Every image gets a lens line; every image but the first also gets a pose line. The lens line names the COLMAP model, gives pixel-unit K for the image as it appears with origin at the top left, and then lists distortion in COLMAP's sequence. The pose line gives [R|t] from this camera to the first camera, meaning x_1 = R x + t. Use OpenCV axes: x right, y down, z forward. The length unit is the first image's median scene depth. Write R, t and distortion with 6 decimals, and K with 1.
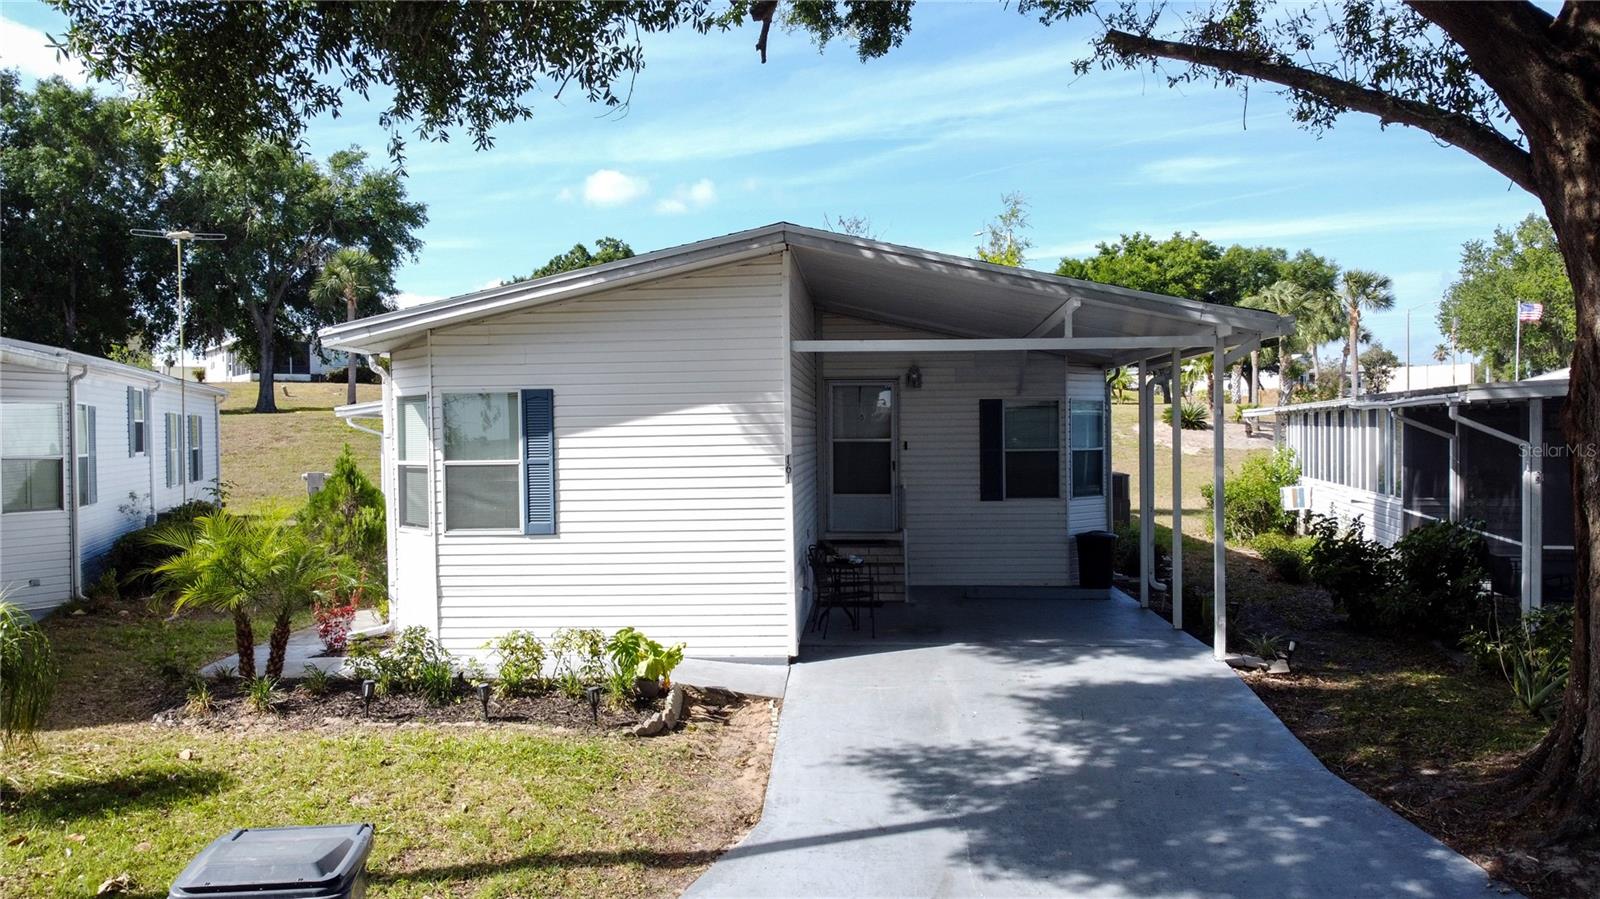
lens RADIAL K [[1213.3, 0, 800.0], [0, 1213.3, 449.5], [0, 0, 1]] dist [0.009995, -0.013794]
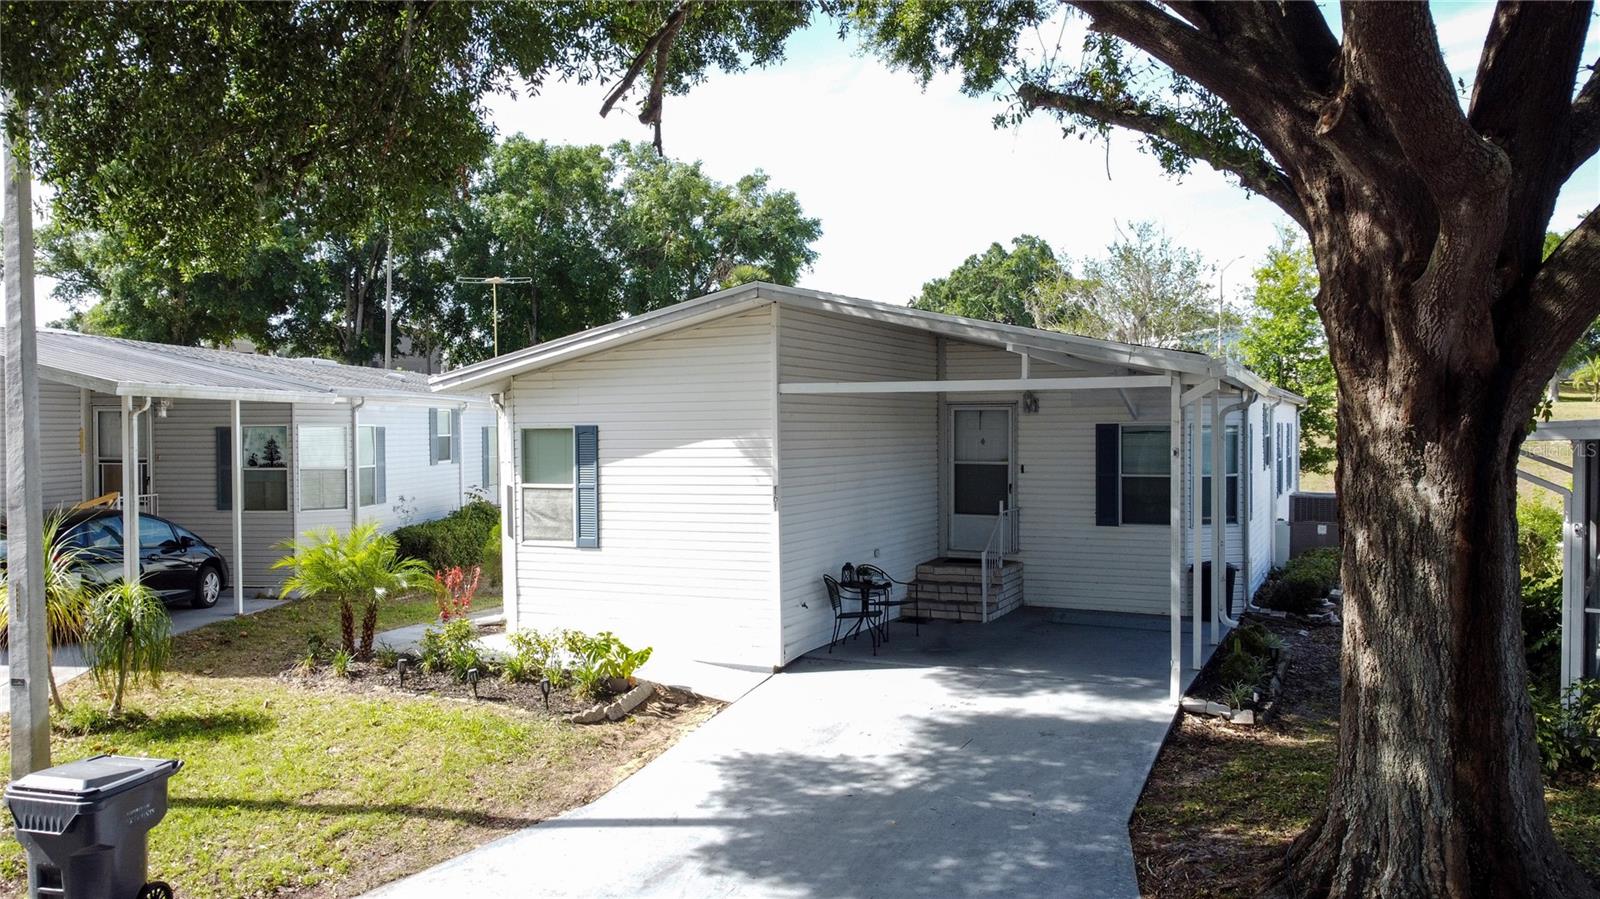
lens RADIAL K [[1213.3, 0, 800.0], [0, 1213.3, 449.5], [0, 0, 1]] dist [0.009995, -0.013794]
pose [[0.927267, 0.011903, -0.374211, 0.434494], [-0.009054, 0.999915, 0.009370, -0.040203], [0.374291, -0.005300, 0.927296, -0.026512]]
